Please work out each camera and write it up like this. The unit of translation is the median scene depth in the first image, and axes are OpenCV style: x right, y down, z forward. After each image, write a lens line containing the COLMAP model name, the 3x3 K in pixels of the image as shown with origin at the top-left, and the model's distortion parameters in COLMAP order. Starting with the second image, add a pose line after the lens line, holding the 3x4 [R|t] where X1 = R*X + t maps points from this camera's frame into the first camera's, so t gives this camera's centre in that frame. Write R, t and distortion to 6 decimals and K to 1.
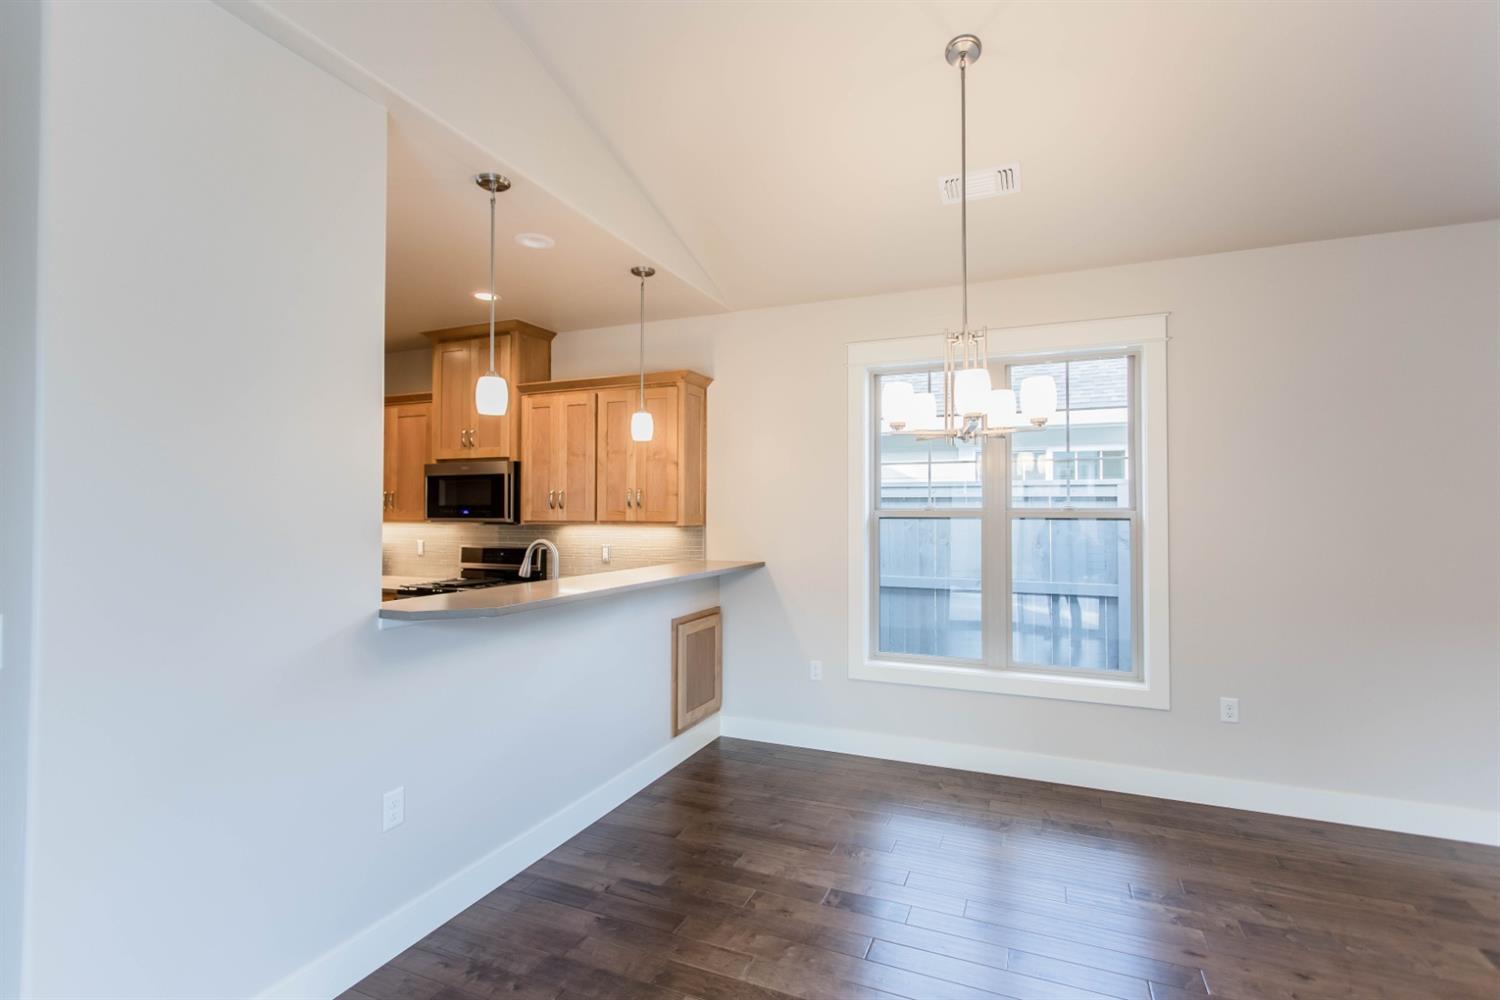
lens RADIAL K [[750.4, 0, 759.5], [0, 750.4, 504.2], [0, 0, 1]] dist [-0.000593, 0.010903]
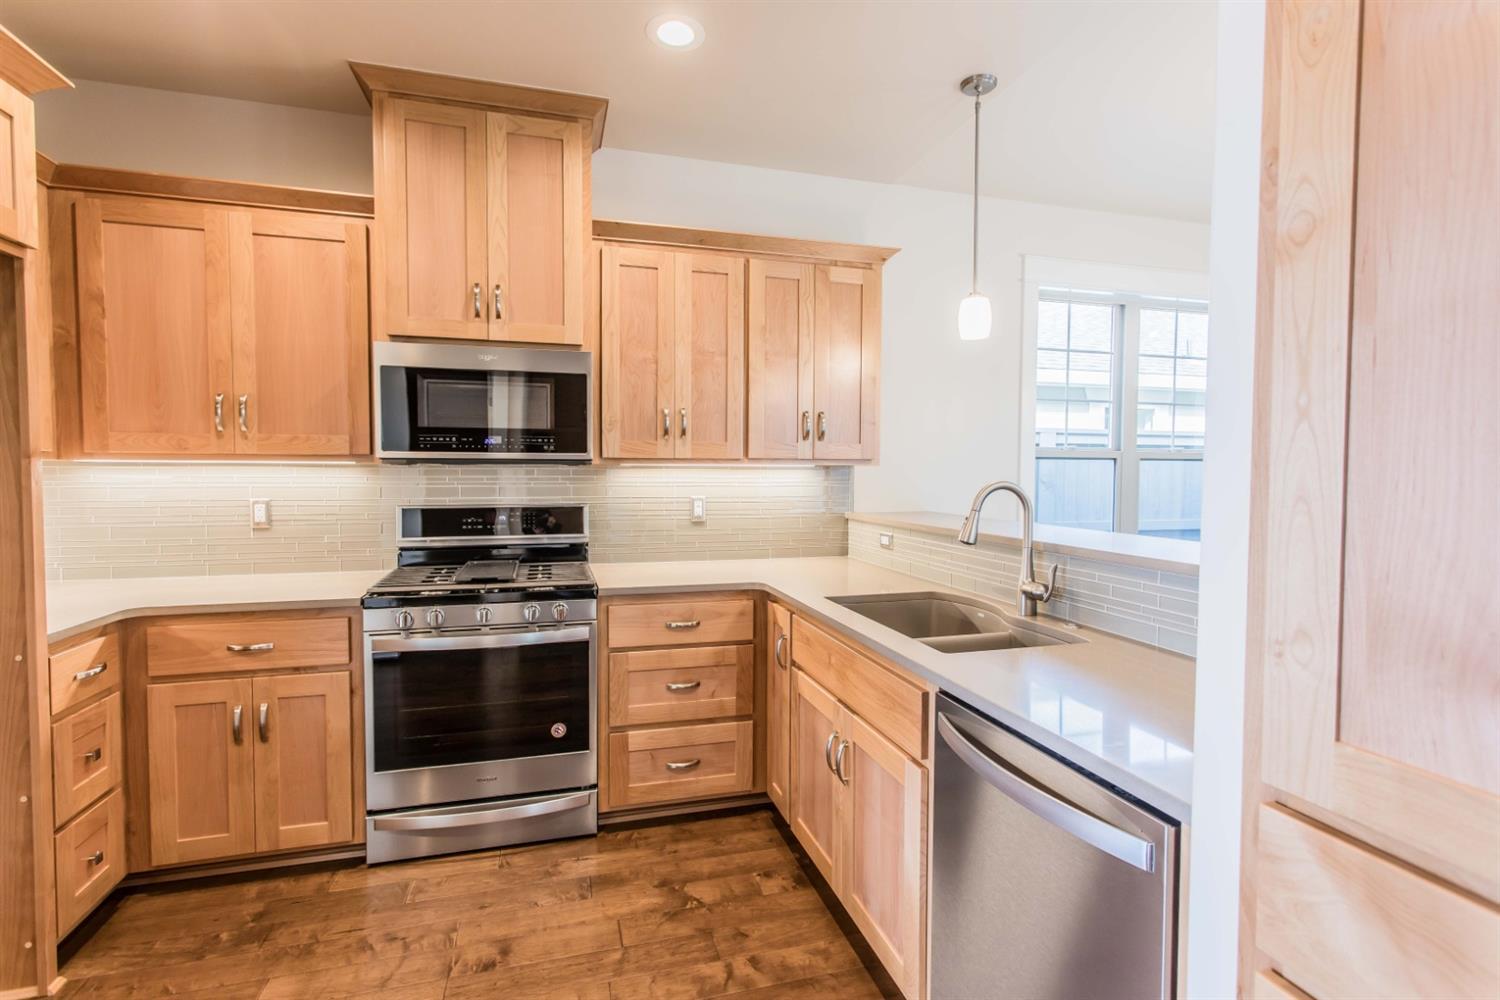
lens RADIAL K [[750.4, 0, 759.5], [0, 750.4, 504.2], [0, 0, 1]] dist [-0.000593, 0.010903]
pose [[0.773808, -0.023358, 0.632989, -0.604085], [-0.016288, 0.998256, 0.056748, 0.023650], [-0.633211, -0.054223, 0.772078, 0.476288]]
